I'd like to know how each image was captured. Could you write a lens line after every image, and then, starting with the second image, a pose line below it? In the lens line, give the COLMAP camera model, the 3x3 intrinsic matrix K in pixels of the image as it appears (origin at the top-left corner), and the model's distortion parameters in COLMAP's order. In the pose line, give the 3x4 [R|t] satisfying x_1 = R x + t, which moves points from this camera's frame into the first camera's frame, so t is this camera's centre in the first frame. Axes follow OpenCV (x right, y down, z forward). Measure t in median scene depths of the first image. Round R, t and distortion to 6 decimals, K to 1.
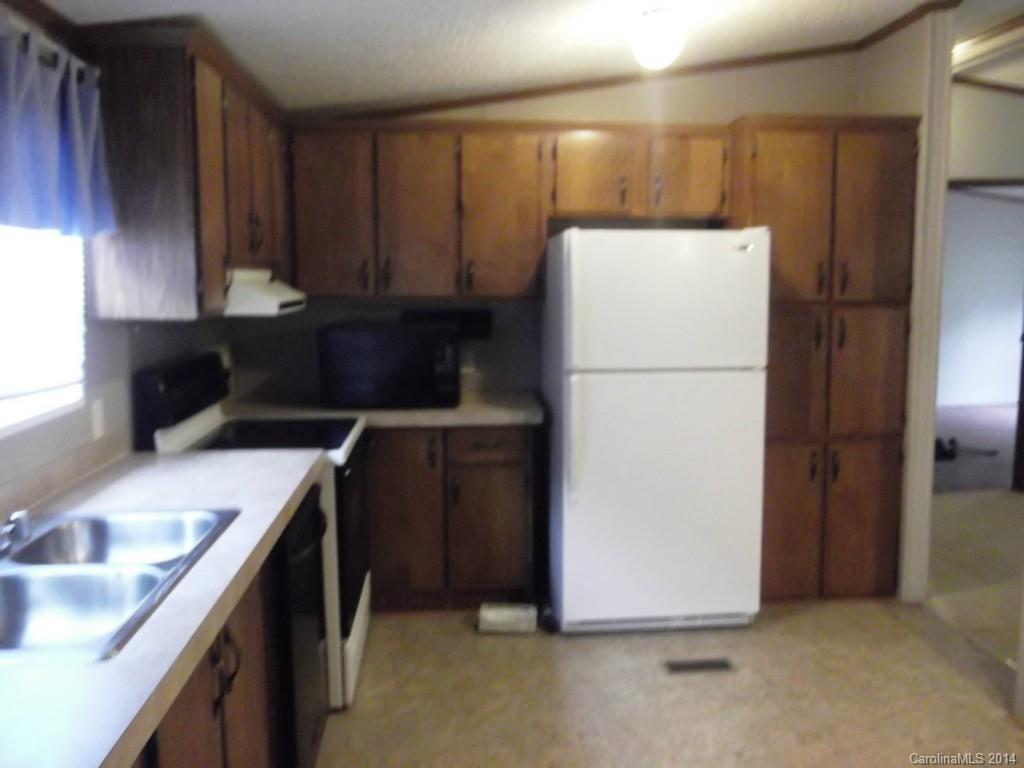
lens RADIAL K [[842.2, 0, 512.0], [0, 842.2, 384.0], [0, 0, 1]] dist [-0.044687, 0.003314]
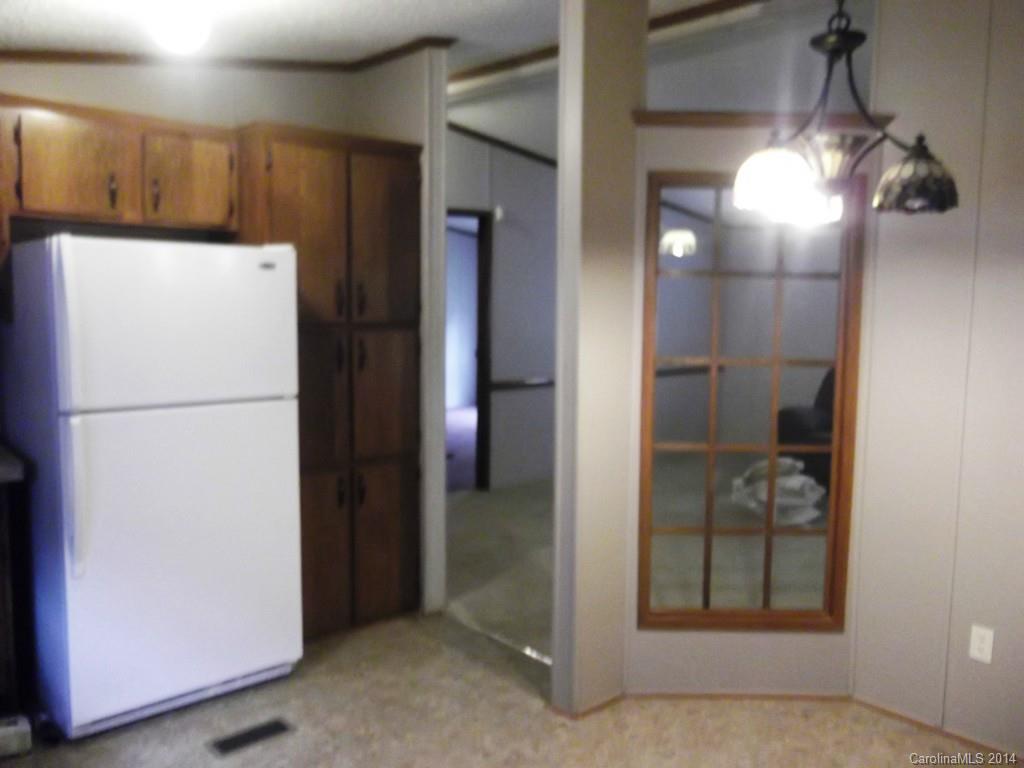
lens RADIAL K [[849.4, 0, 512.0], [0, 849.4, 384.0], [0, 0, 1]] dist [-0.009473, -0.020434]
pose [[0.787995, -0.041948, 0.614251, -0.085404], [0.049687, 0.998755, 0.004465, -0.023292], [-0.613674, 0.027002, 0.789098, 0.101303]]
